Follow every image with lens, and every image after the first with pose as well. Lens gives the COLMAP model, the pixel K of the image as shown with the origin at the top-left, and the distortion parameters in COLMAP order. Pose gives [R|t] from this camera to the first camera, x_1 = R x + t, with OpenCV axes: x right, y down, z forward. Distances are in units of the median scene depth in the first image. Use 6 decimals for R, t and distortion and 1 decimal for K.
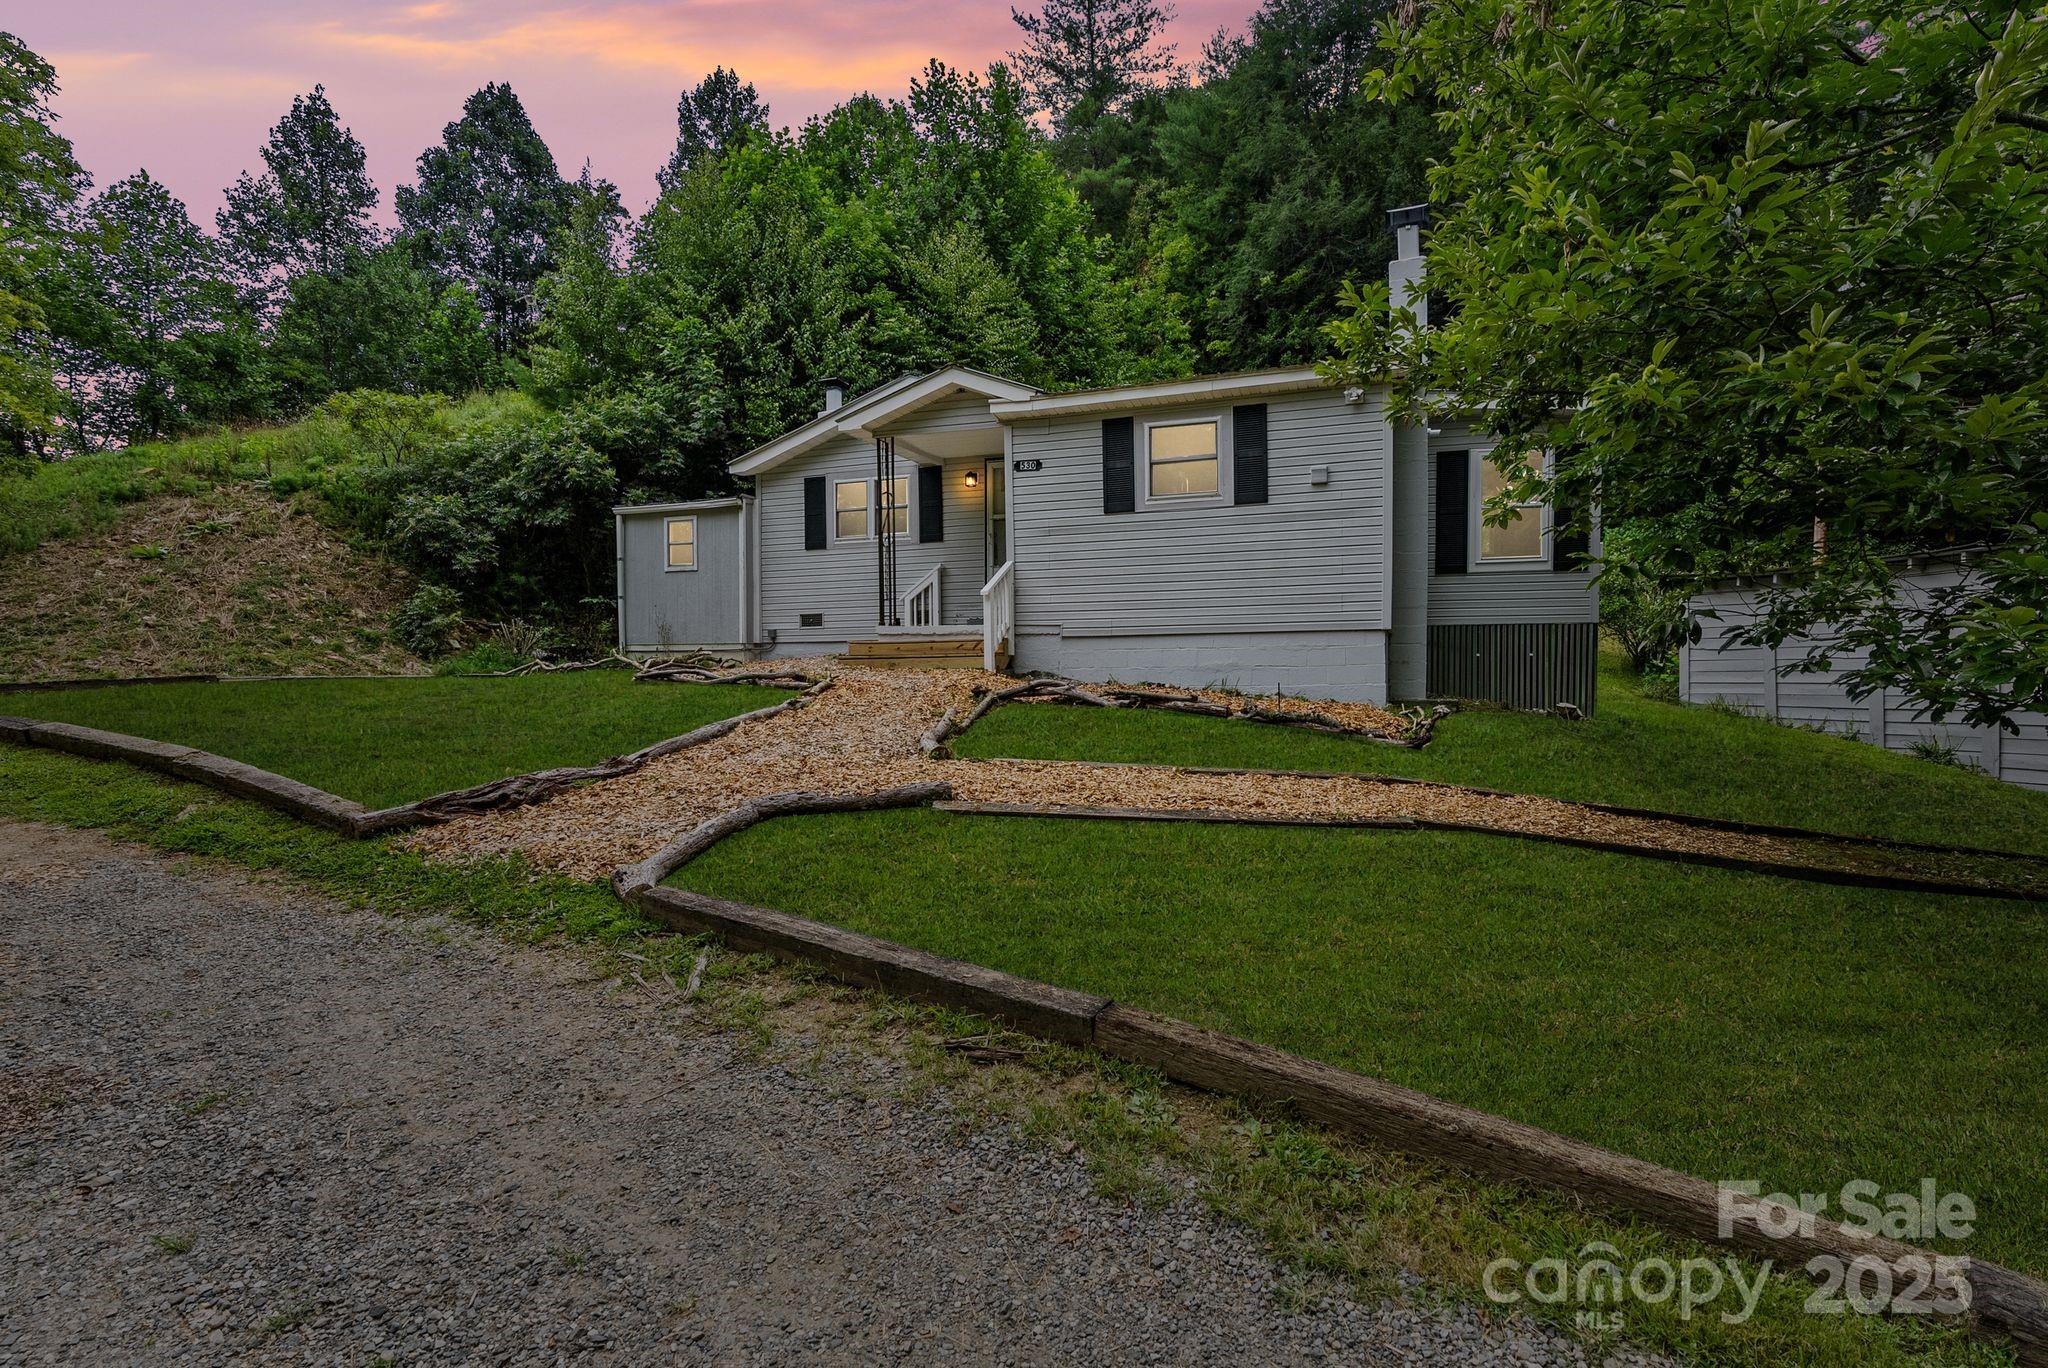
lens RADIAL K [[949.8, 0, 1041.6], [0, 949.8, 686.9], [0, 0, 1]] dist [-0.010987, 0.003546]
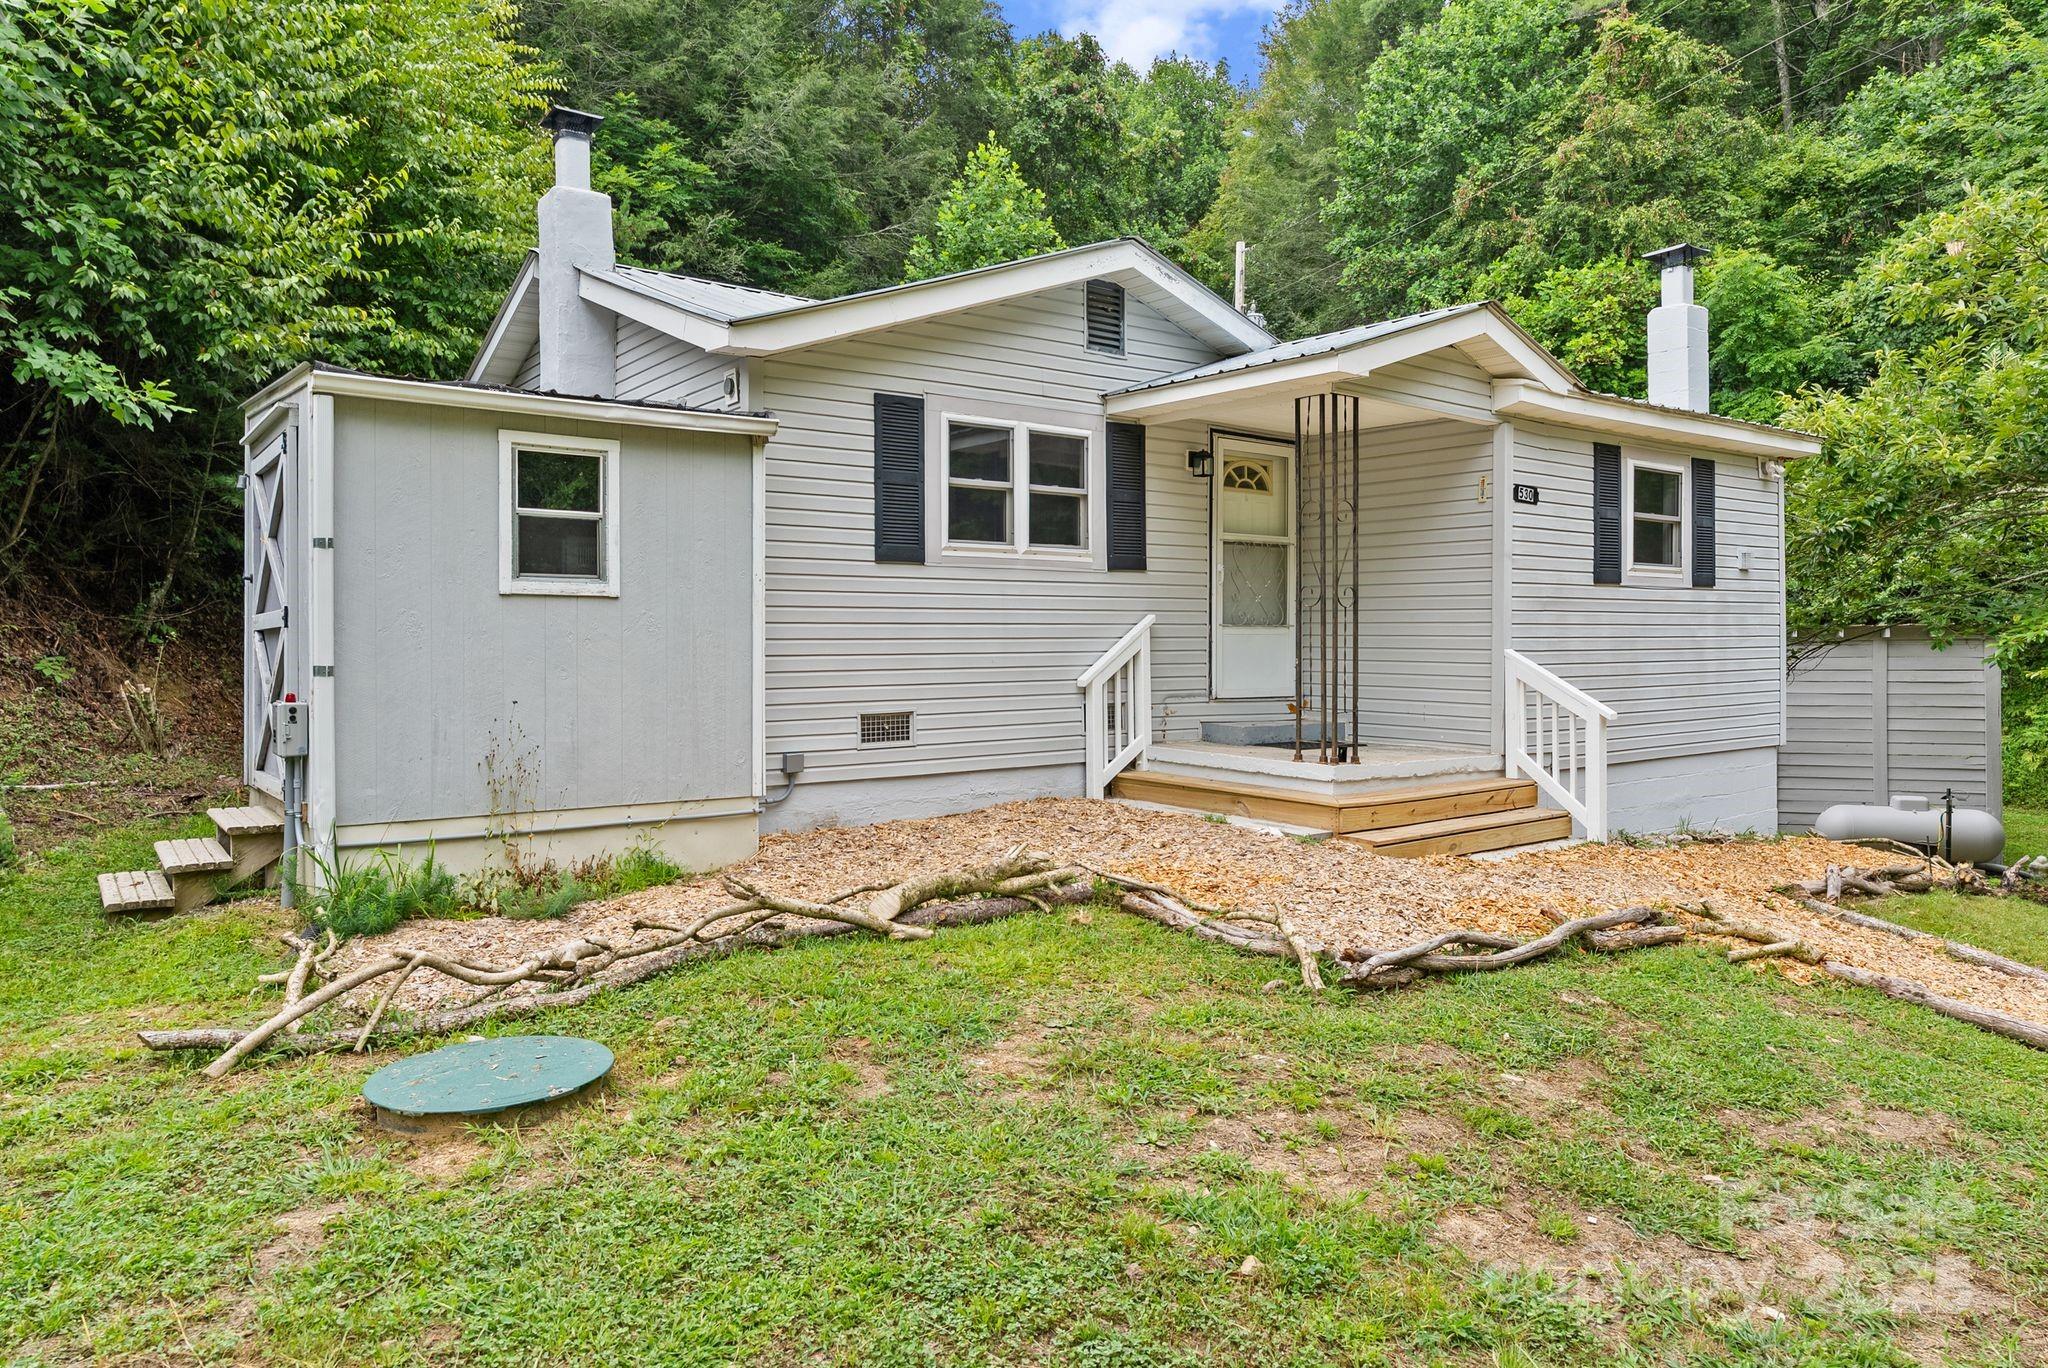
lens RADIAL K [[1435.7, 0, 1028.8], [0, 1435.7, 675.1], [0, 0, 1]] dist [-0.002613, 0.000966]
pose [[0.542765, -0.009340, 0.839833, -0.739052], [0.011366, 0.999928, 0.003776, -0.094032], [-0.839808, 0.007496, 0.542832, 0.585607]]
